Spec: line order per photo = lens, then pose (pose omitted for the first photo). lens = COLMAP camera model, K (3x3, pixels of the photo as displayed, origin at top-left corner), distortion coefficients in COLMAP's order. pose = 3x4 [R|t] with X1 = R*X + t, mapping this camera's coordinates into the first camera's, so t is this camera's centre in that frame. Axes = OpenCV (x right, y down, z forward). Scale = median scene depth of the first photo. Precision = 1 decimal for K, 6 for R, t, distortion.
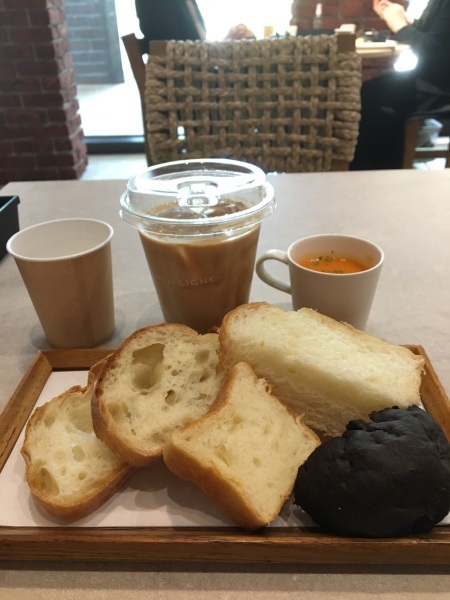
lens RADIAL K [[517.9, 0, 225.0], [0, 517.9, 300.0], [0, 0, 1]] dist [0.015642, -0.080668]
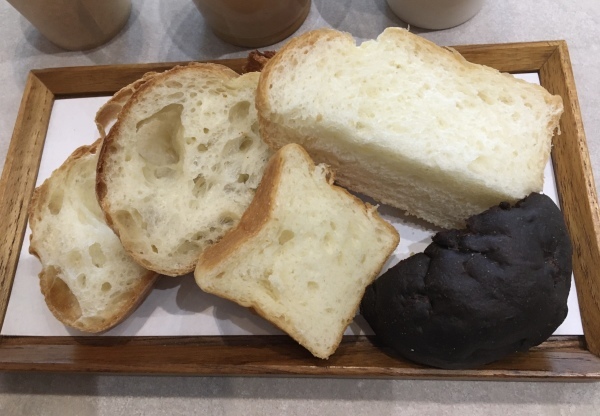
lens RADIAL K [[541.1, 0, 300.0], [0, 541.1, 208.0], [0, 0, 1]] dist [0.077223, -0.203915]
pose [[0.997407, -0.035681, -0.062494, 0.088144], [0.066300, 0.793290, 0.605223, -0.254447], [0.027981, -0.607797, 0.793599, 0.373878]]
